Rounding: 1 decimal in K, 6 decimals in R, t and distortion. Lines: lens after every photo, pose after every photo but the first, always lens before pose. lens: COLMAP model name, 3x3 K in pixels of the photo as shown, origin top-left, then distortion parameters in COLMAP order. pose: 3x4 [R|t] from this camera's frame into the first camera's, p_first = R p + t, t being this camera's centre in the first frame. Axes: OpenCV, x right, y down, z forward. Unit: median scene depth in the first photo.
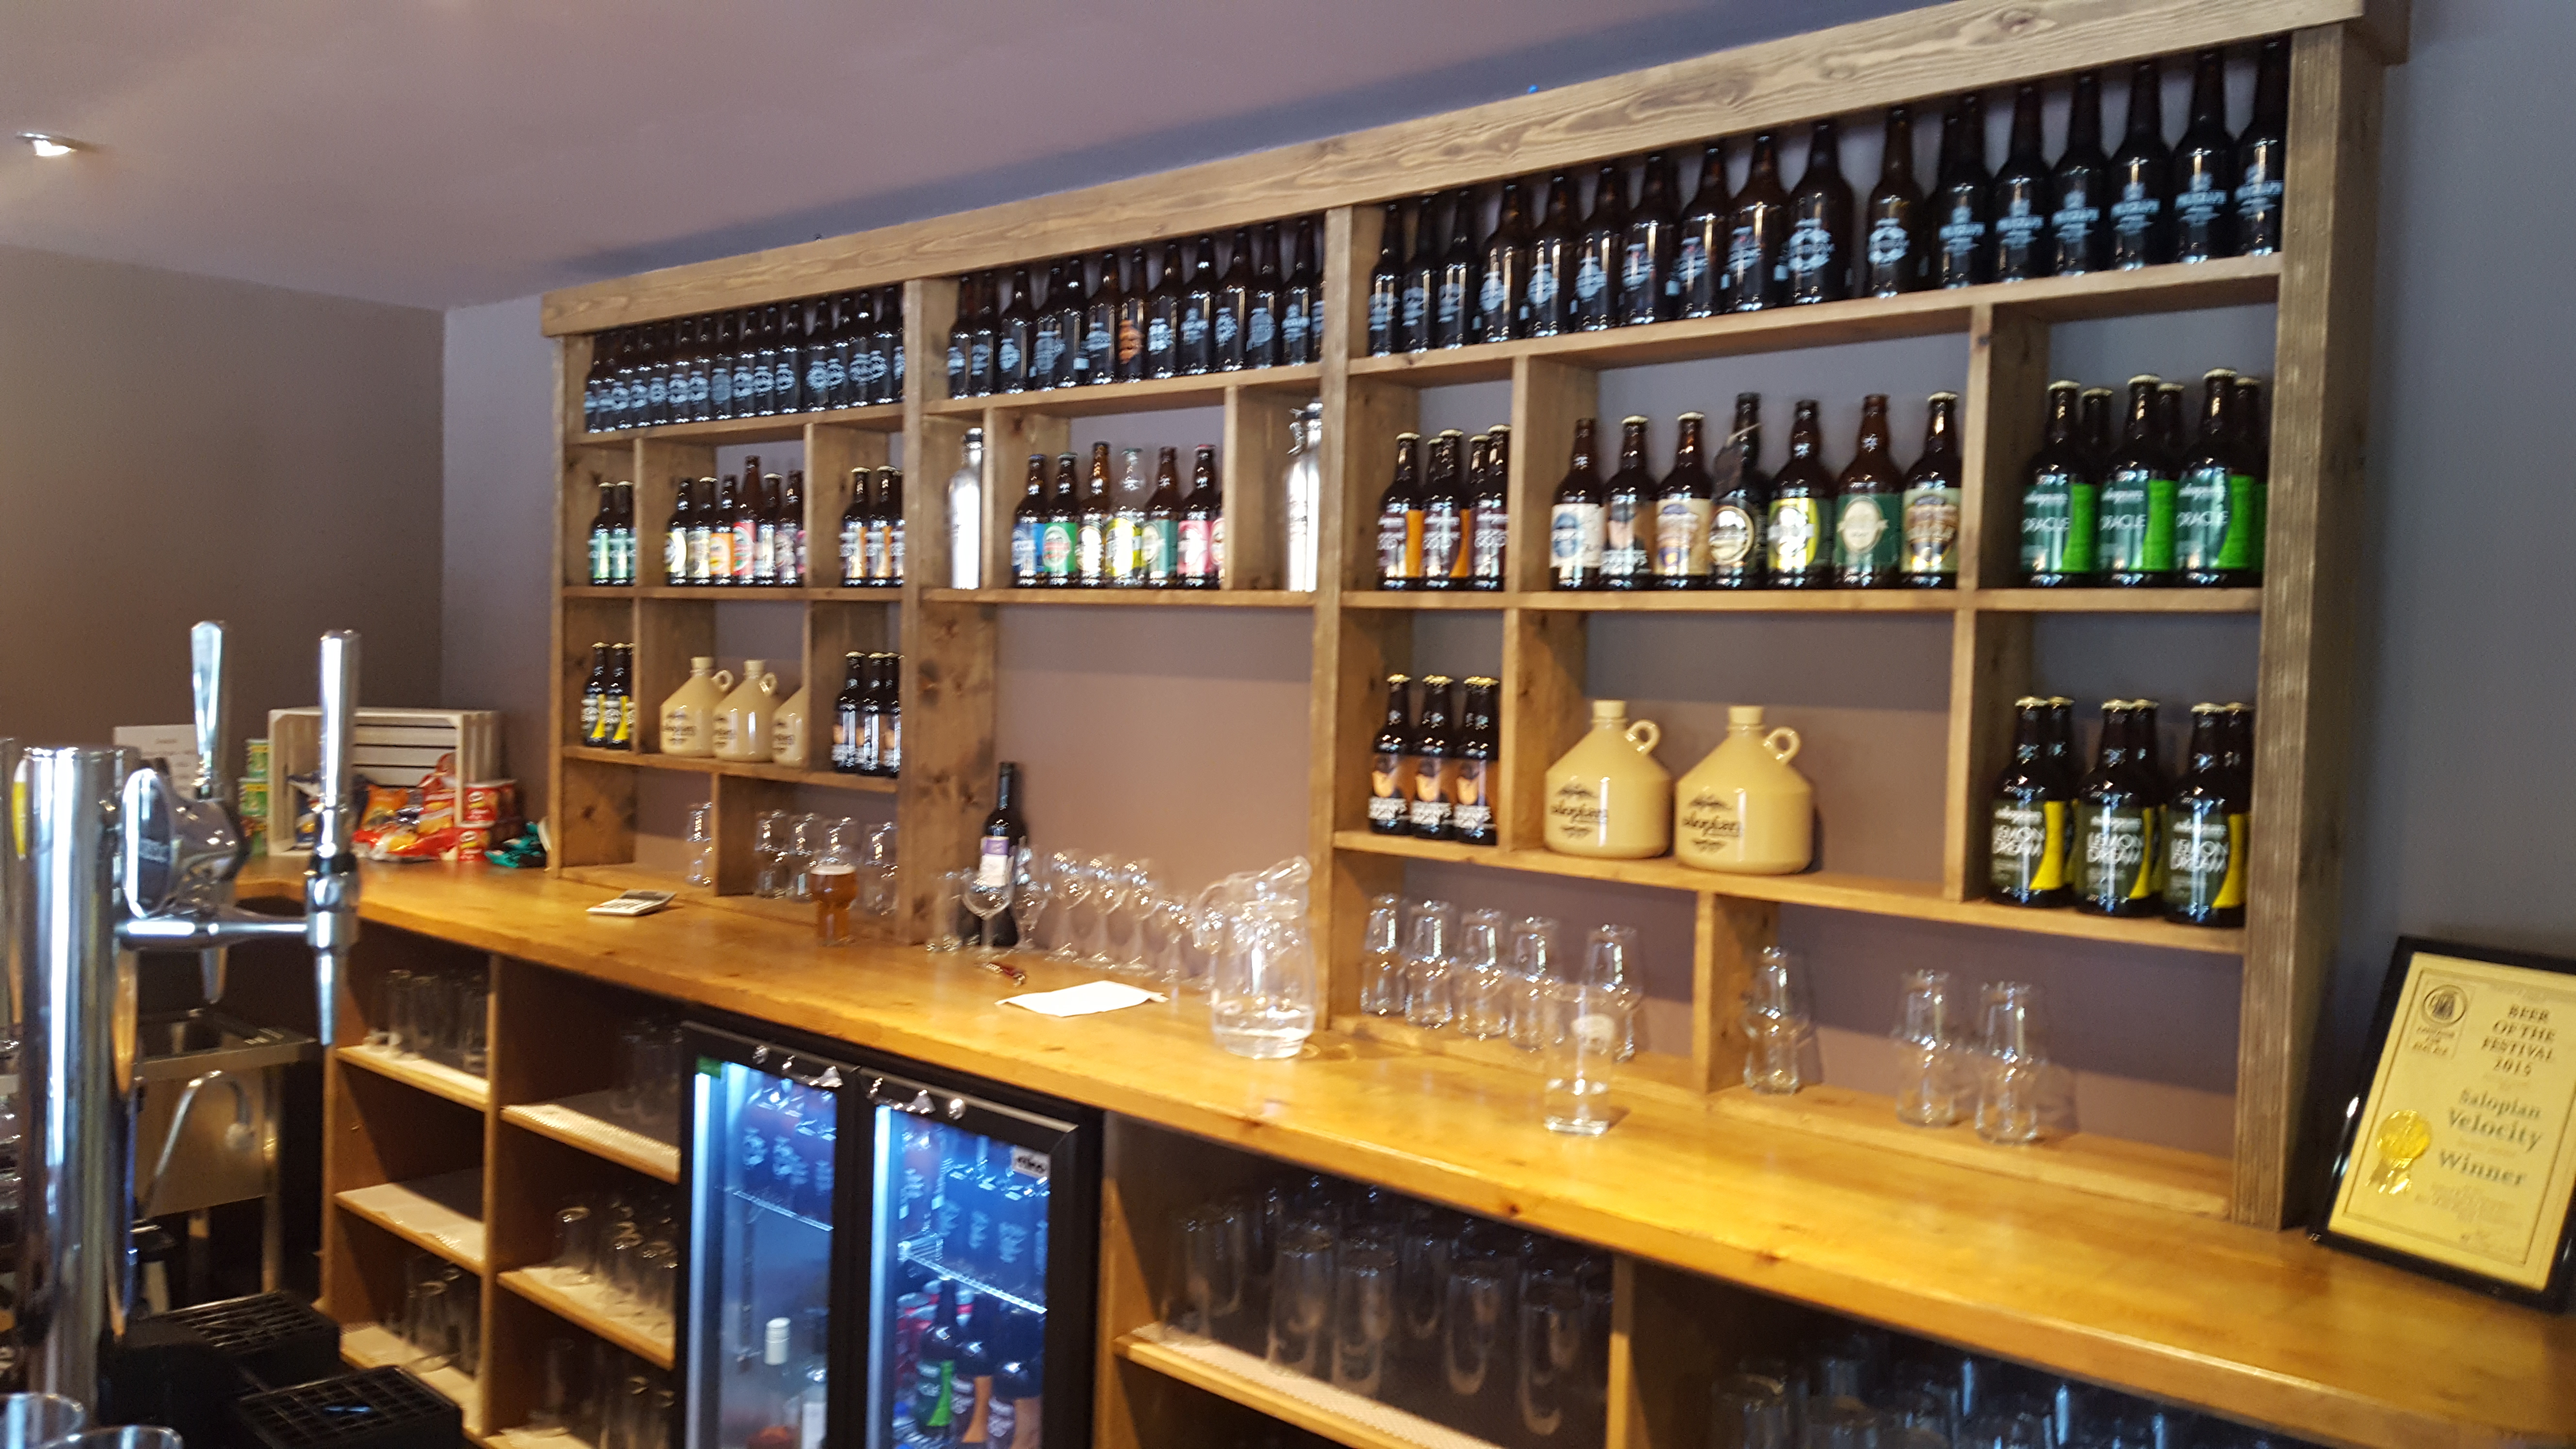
lens RADIAL K [[1807.8, 0, 1290.4], [0, 1807.8, 727.2], [0, 0, 1]] dist [0.026038, 0.002243]
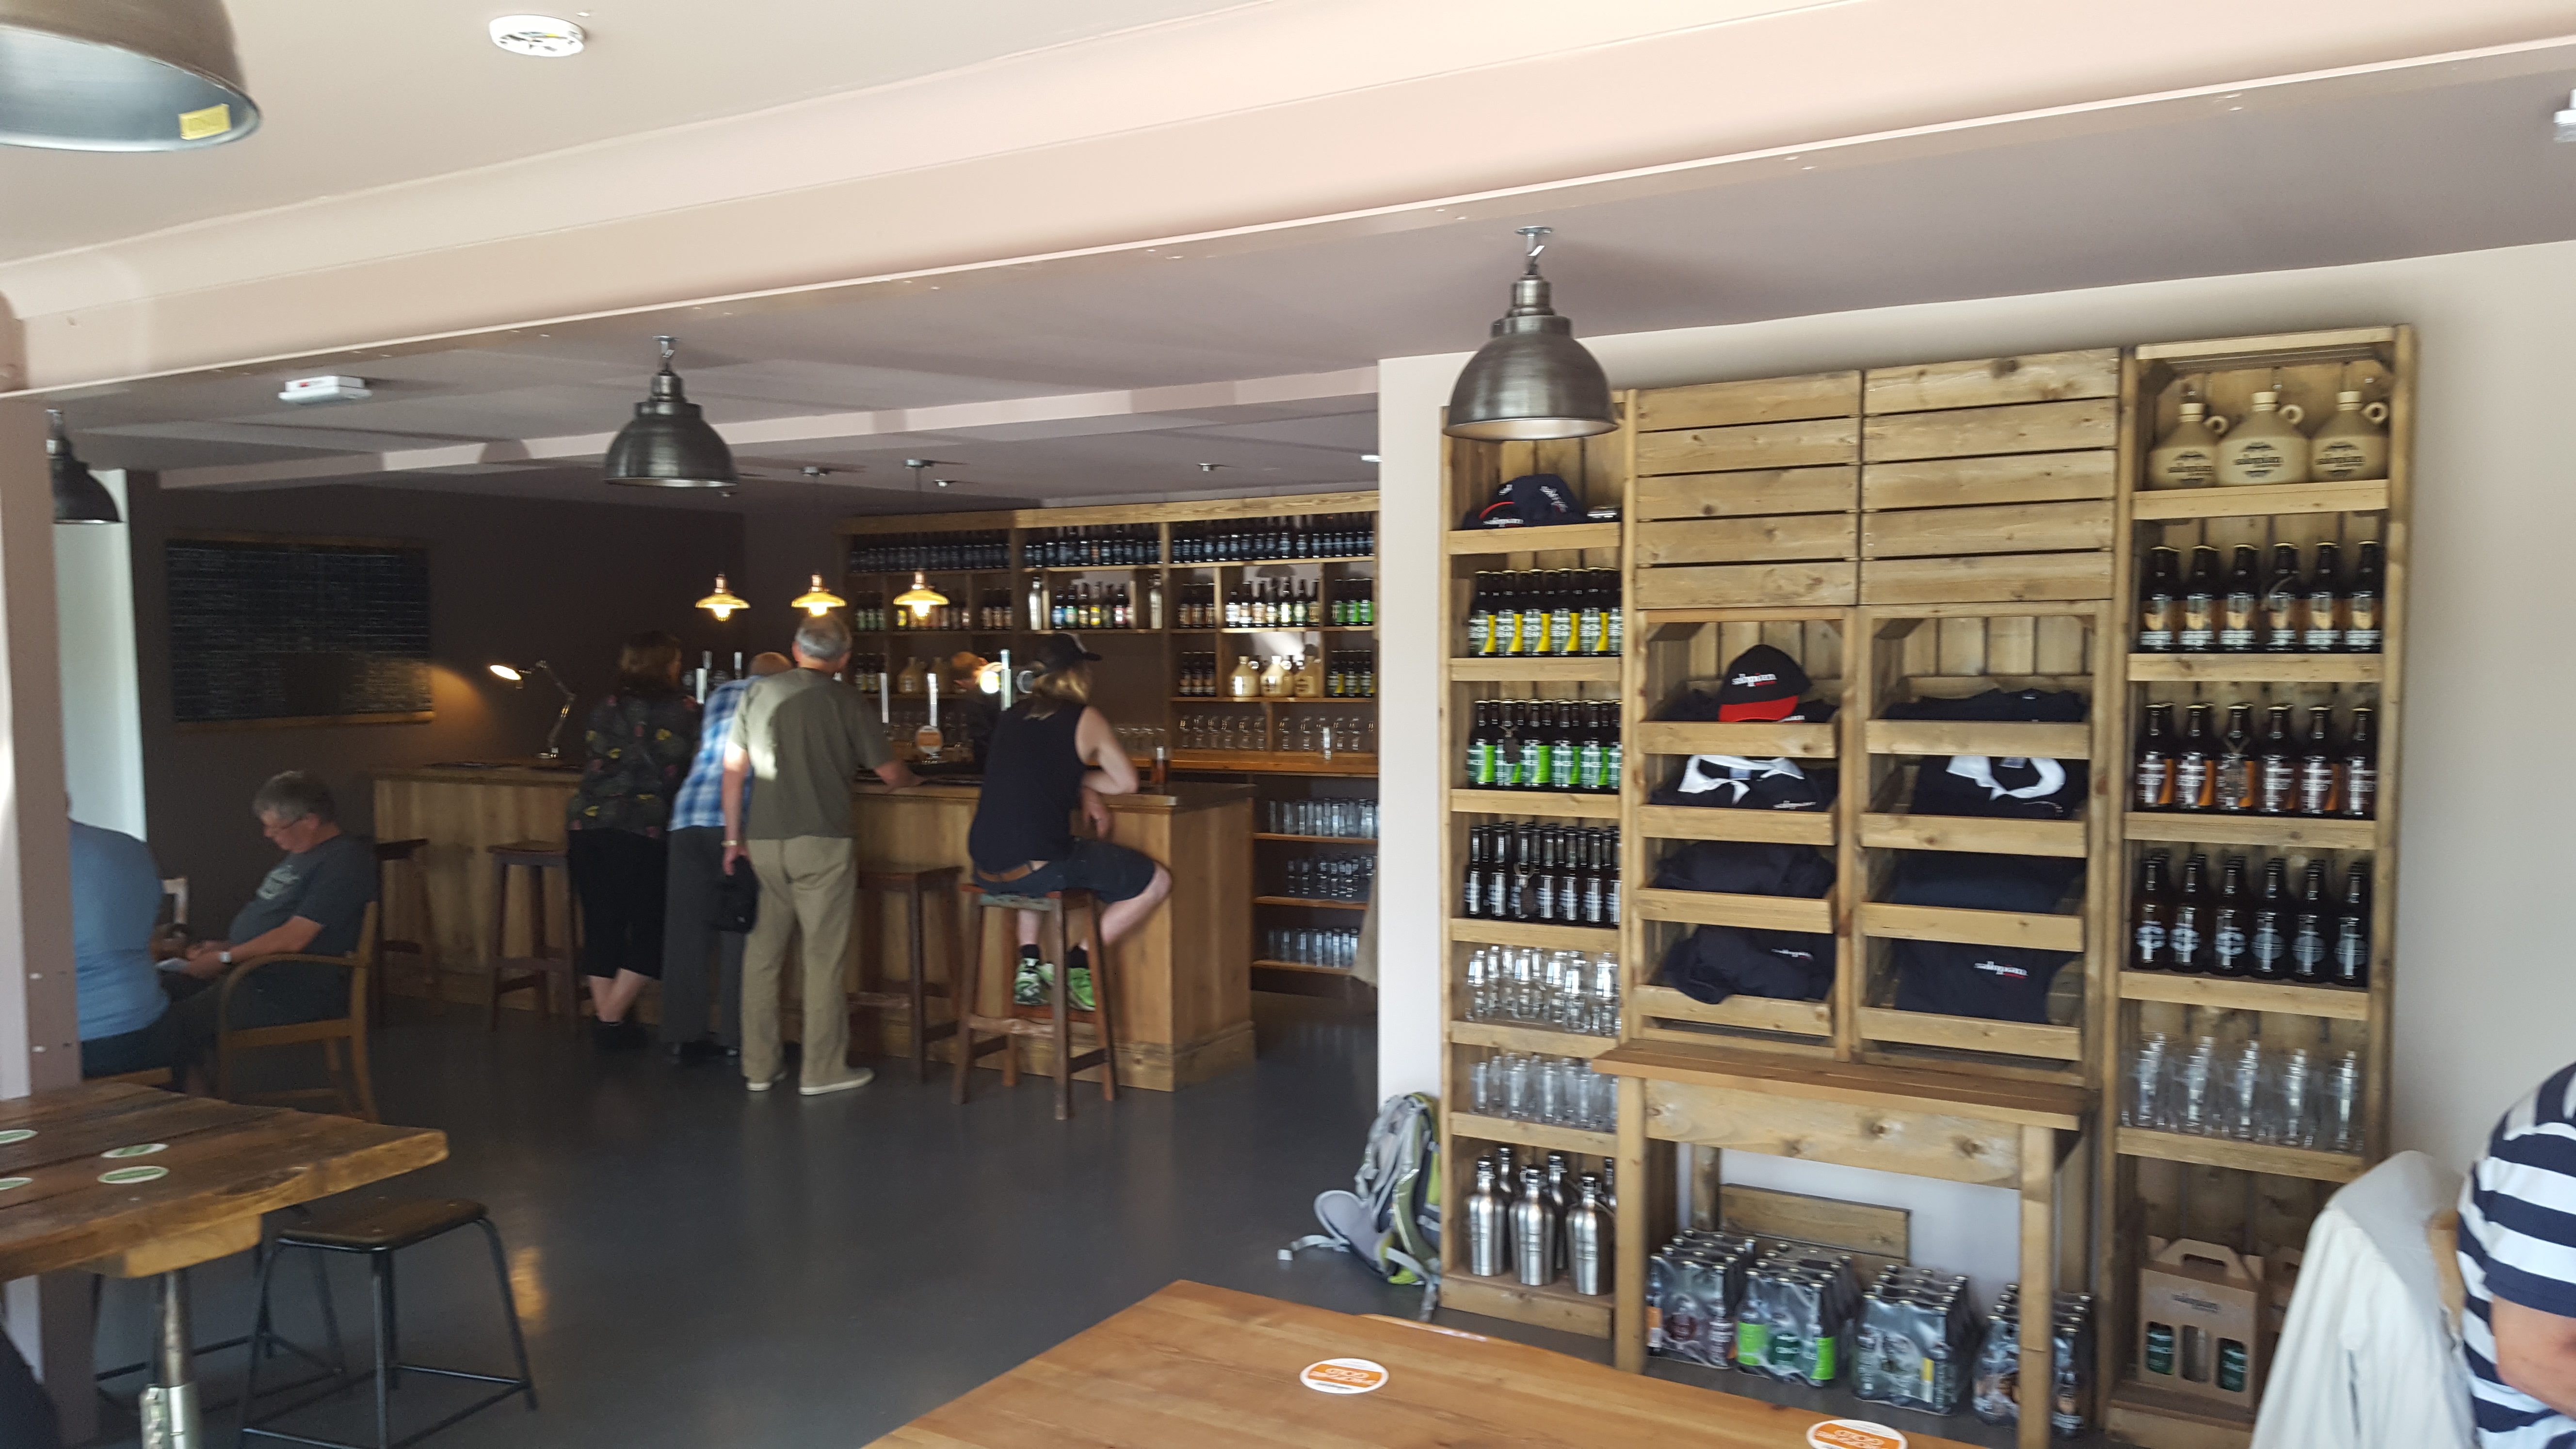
lens RADIAL K [[1807.8, 0, 1287.5], [0, 1807.8, 724.5], [0, 0, 1]] dist [0.026038, 0.002243]
pose [[0.980625, -0.059130, 0.186755, -0.400019], [0.054905, 0.998107, 0.027720, 0.025957], [-0.188040, -0.016929, 0.982015, -2.430306]]
